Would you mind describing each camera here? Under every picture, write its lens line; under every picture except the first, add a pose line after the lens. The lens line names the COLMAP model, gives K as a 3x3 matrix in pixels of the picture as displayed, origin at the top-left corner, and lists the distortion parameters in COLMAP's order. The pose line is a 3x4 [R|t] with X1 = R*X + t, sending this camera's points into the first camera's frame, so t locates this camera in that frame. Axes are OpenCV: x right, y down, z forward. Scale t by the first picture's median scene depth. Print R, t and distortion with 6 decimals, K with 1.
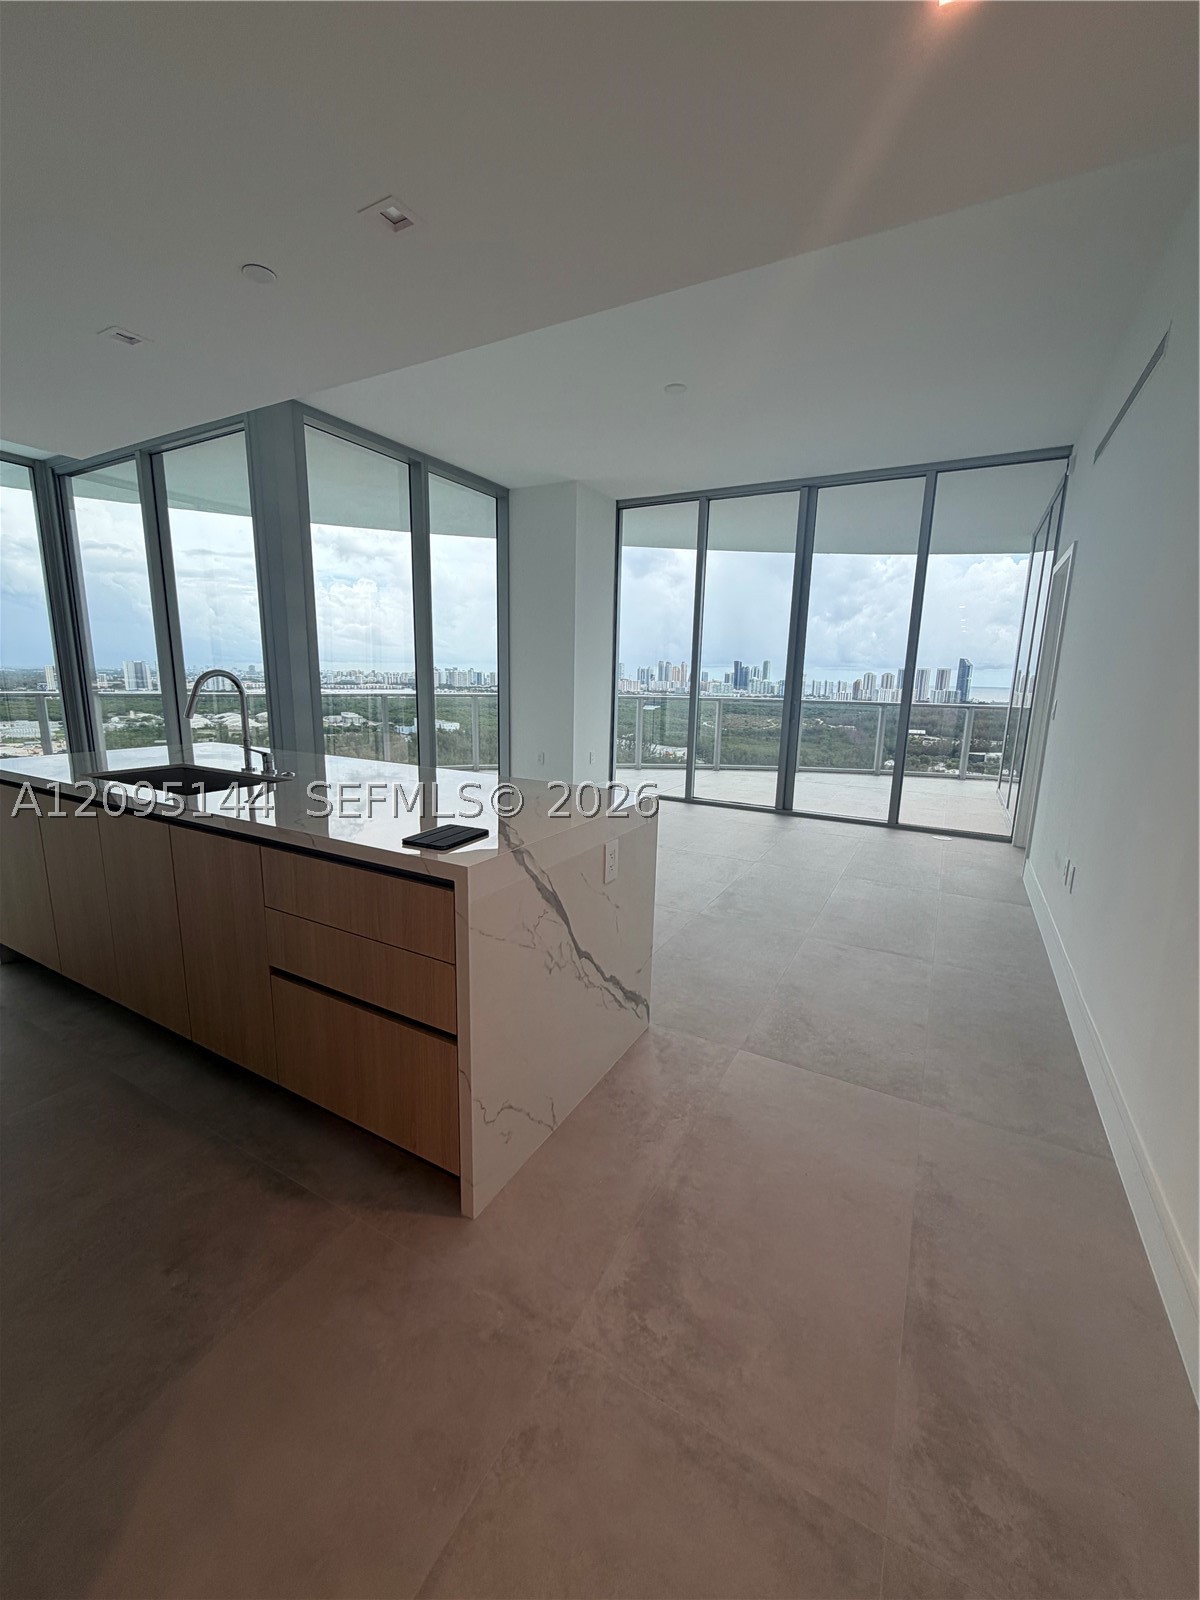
lens RADIAL K [[639.7, 0, 600.7], [0, 639.7, 798.2], [0, 0, 1]] dist [0.001042, 0.000471]
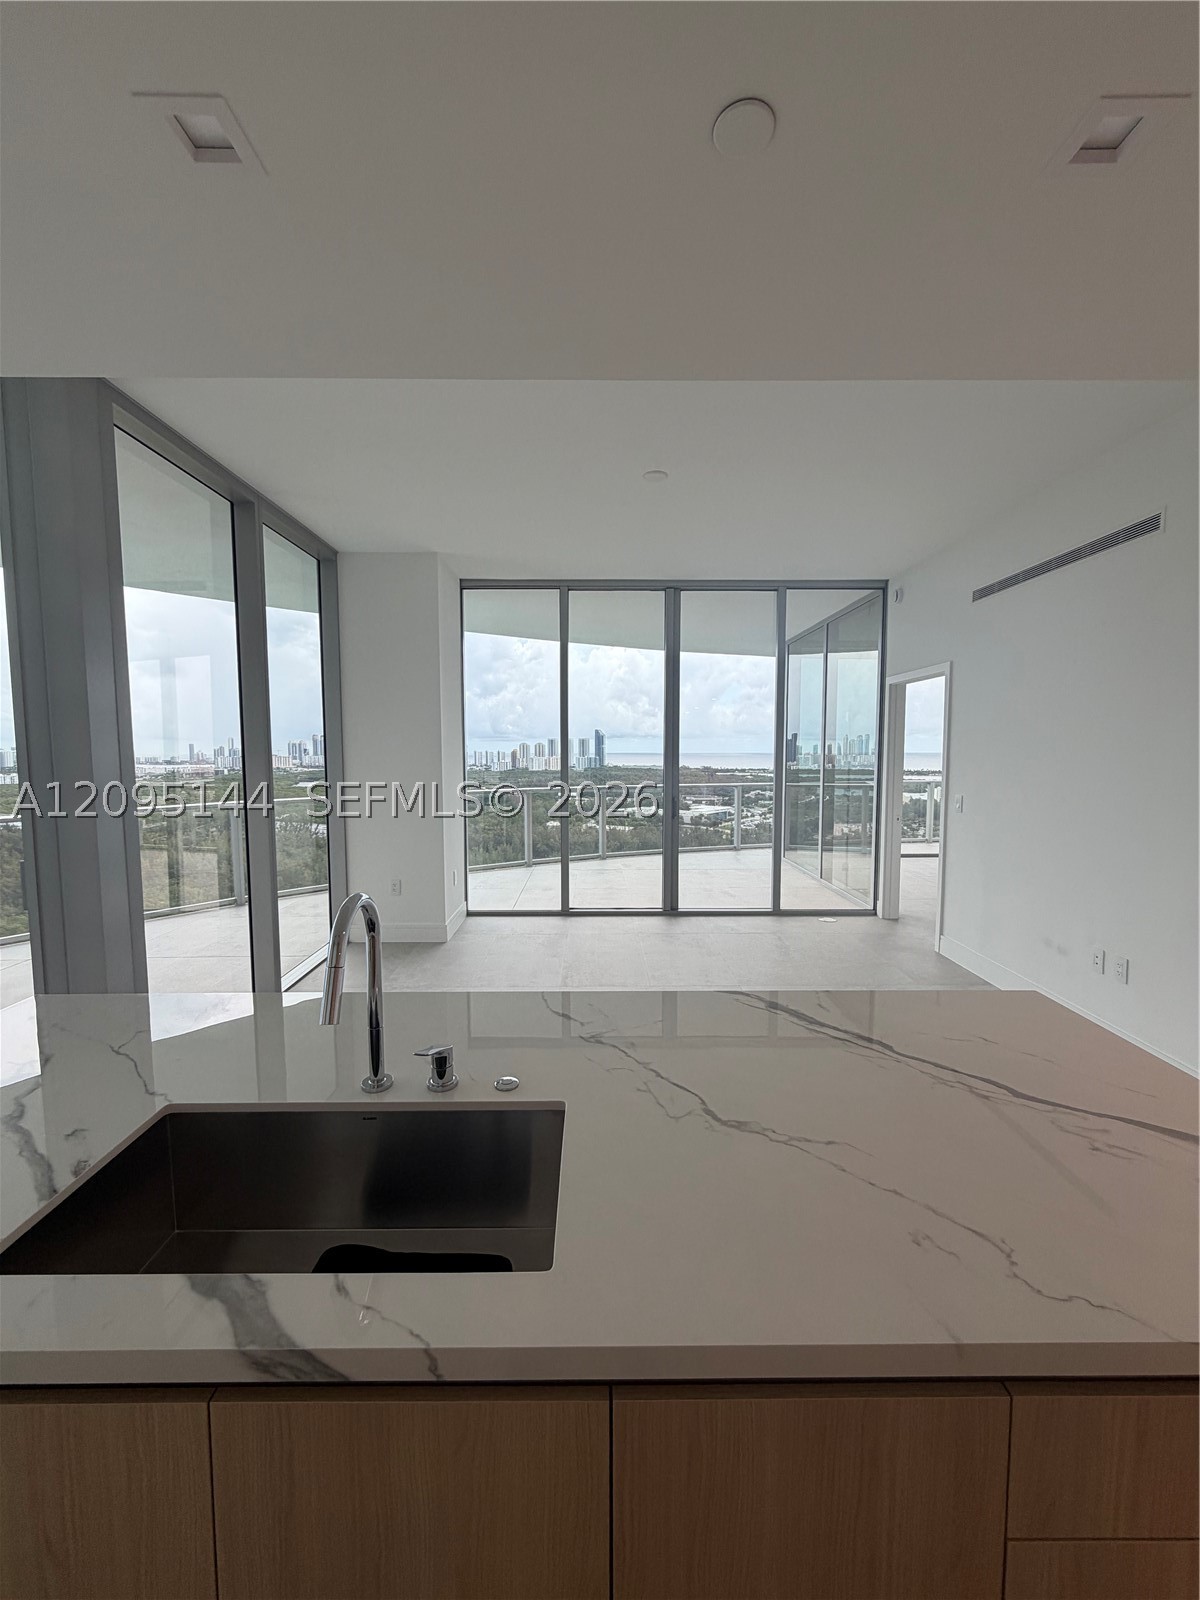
lens RADIAL K [[639.7, 0, 600.3], [0, 639.7, 797.9], [0, 0, 1]] dist [0.001042, 0.000471]
pose [[0.872052, -0.059889, 0.485735, -0.262654], [0.113041, 0.990296, -0.080846, -0.079637], [-0.476179, 0.125410, 0.870359, 0.192103]]
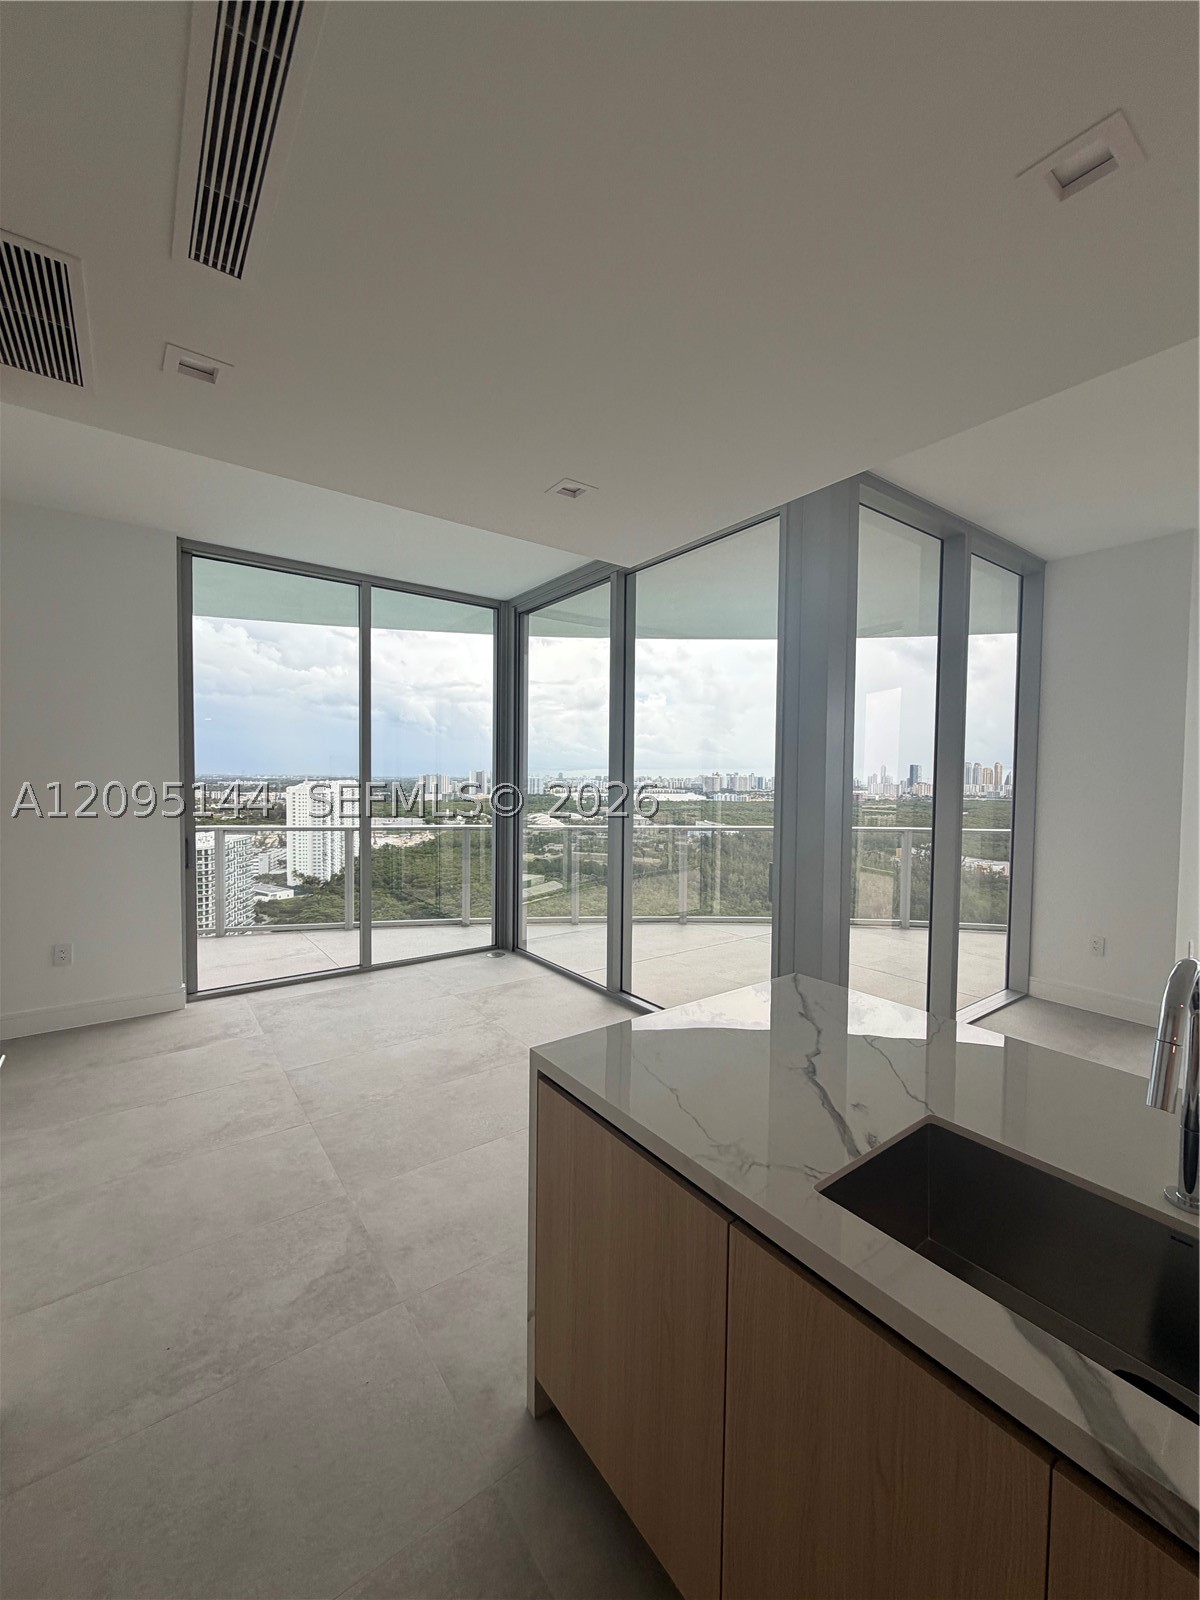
lens RADIAL K [[639.7, 0, 600.0], [0, 639.7, 798.7], [0, 0, 1]] dist [0.001042, 0.000471]
pose [[0.909841, 0.004120, -0.414937, -0.300021], [-0.070250, 0.987046, -0.144240, -0.080963], [0.408968, 0.160385, 0.898344, 0.190952]]
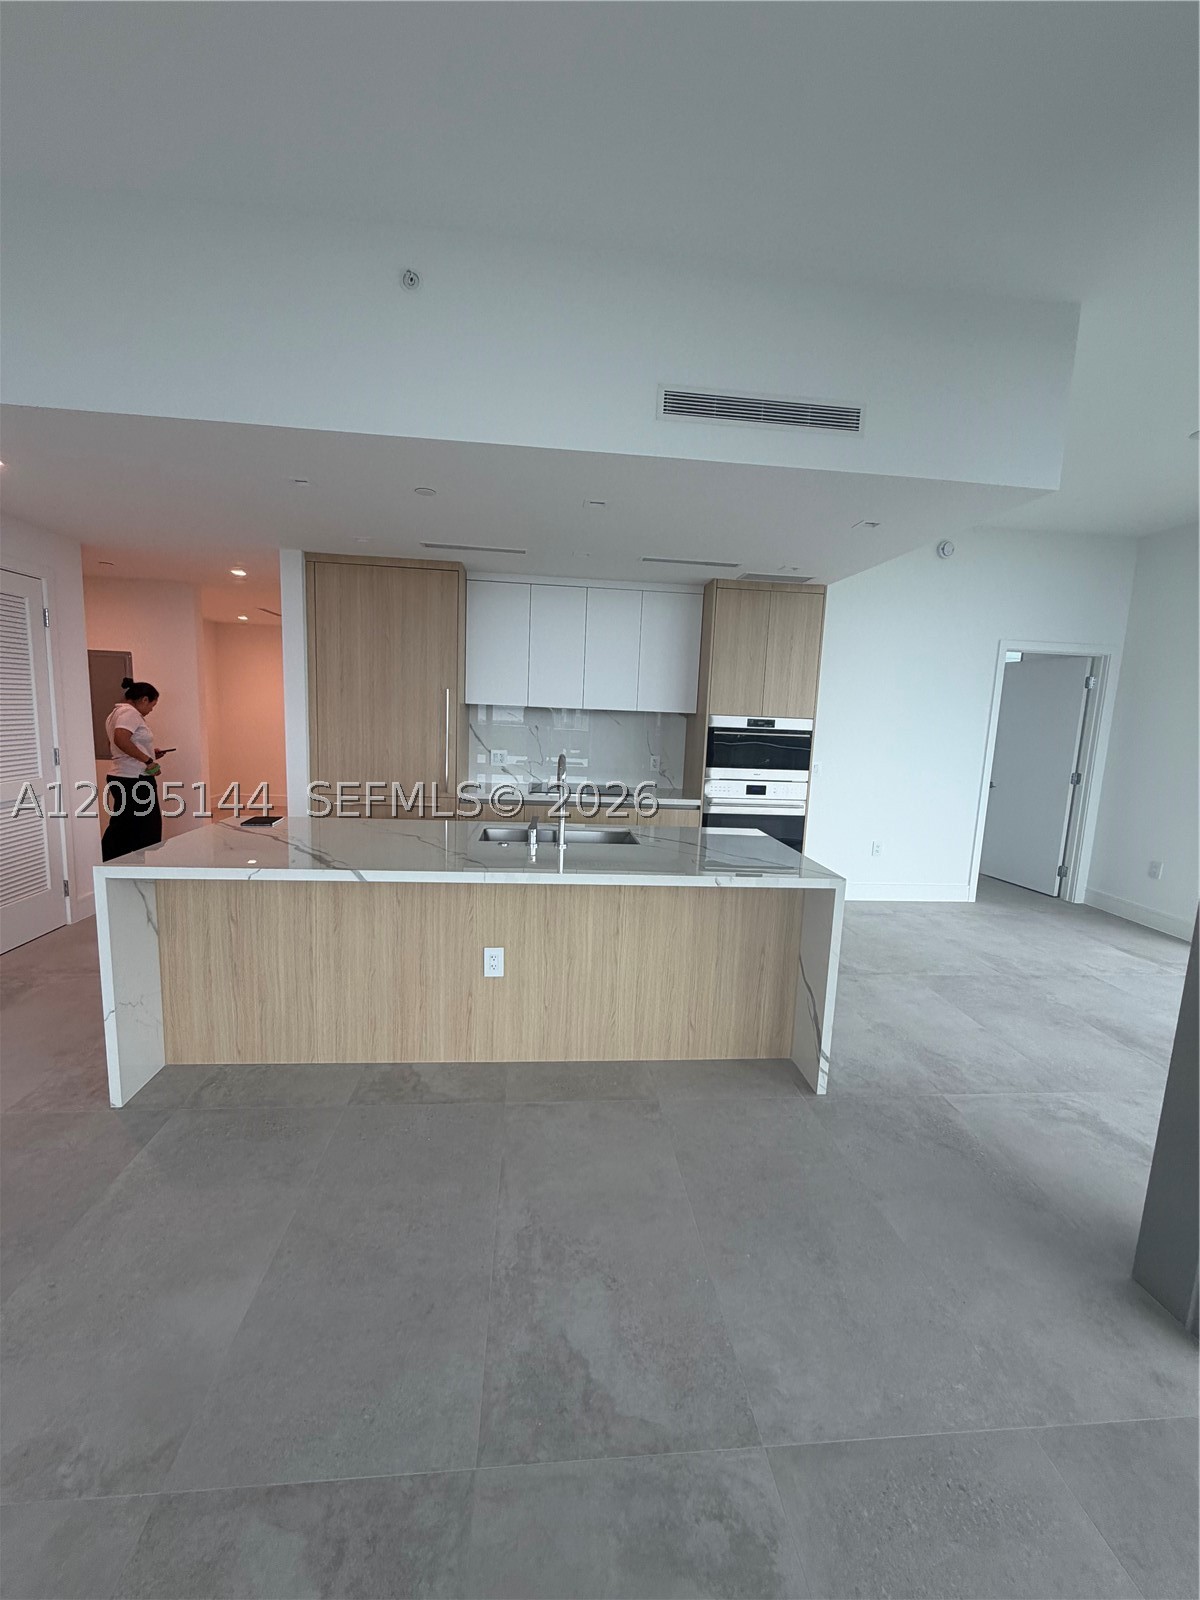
lens RADIAL K [[639.7, 0, 601.6], [0, 639.7, 795.9], [0, 0, 1]] dist [0.001042, 0.000471]
pose [[-0.826663, 0.019488, -0.562360, 0.189291], [-0.166426, 0.946220, 0.277435, -0.243471], [0.537523, 0.322936, -0.778961, 1.084434]]
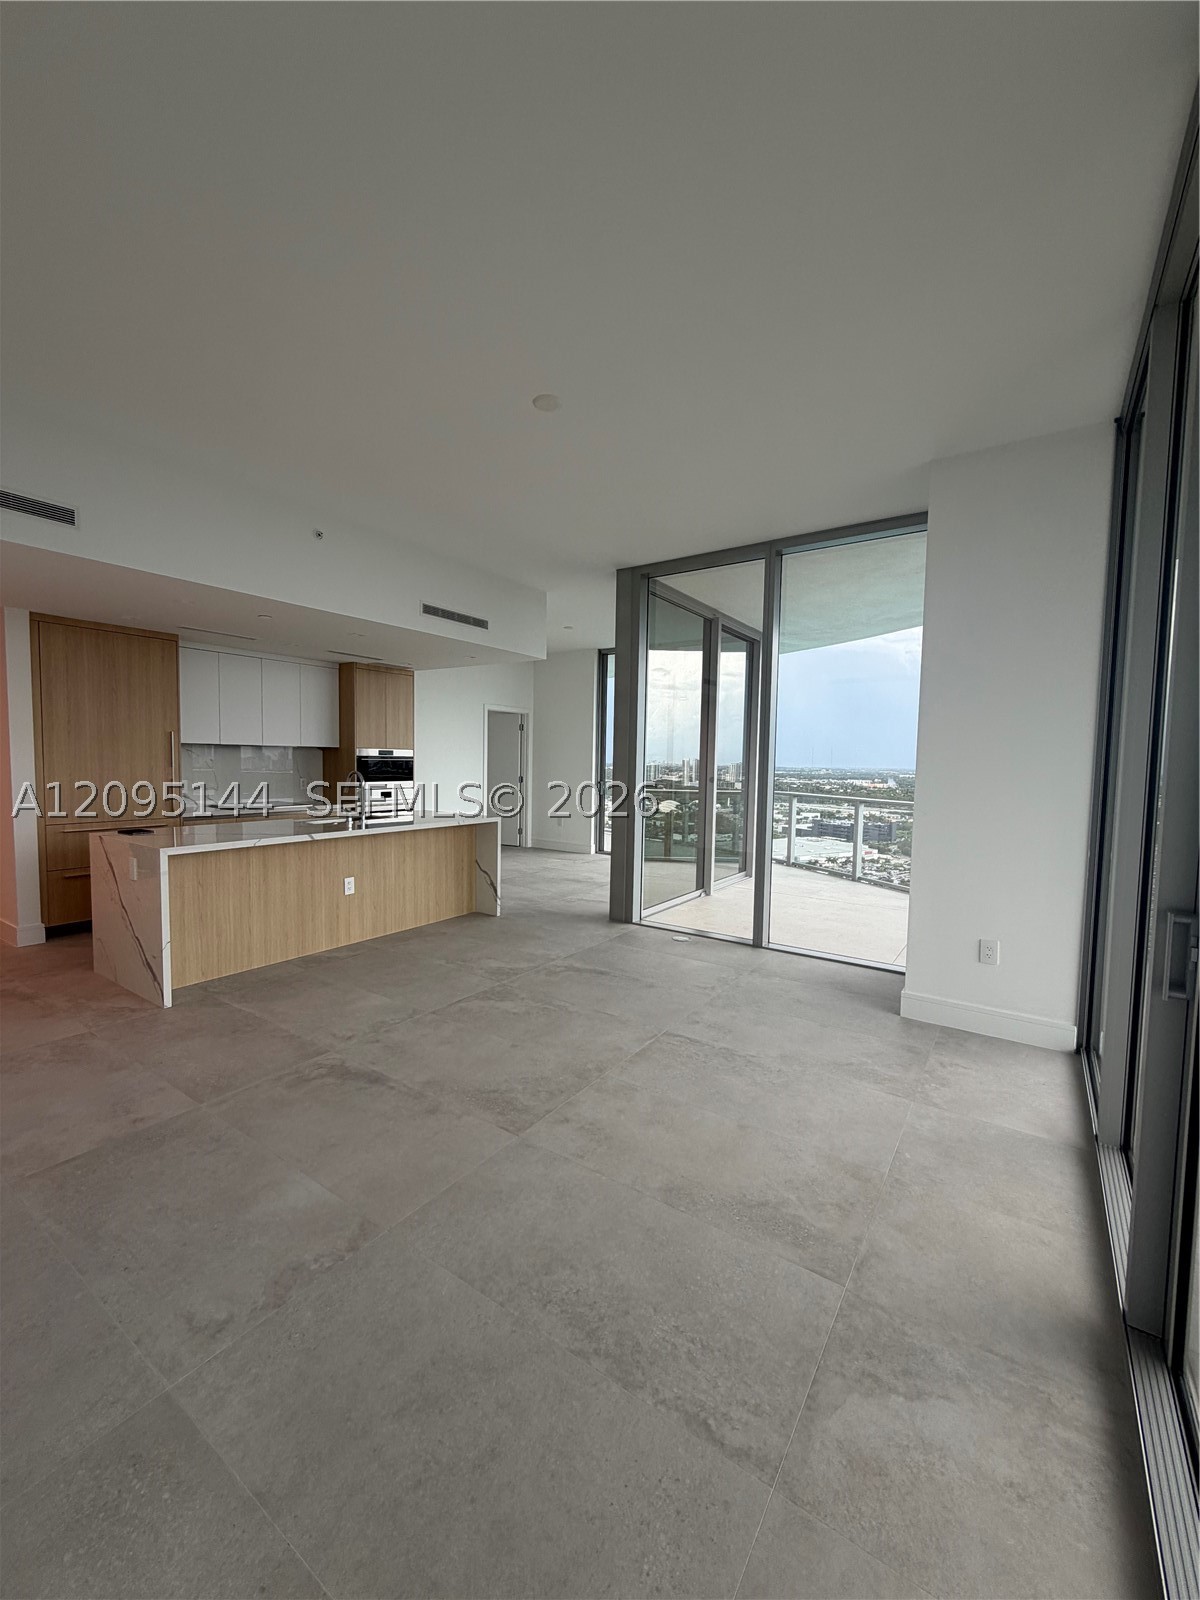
lens RADIAL K [[639.7, 0, 602.0], [0, 639.7, 791.0], [0, 0, 1]] dist [0.001042, 0.000471]
pose [[-0.095650, 0.026792, -0.995054, 0.772124], [-0.213030, 0.975926, 0.046754, -0.220035], [0.972353, 0.216448, -0.087640, 1.088810]]
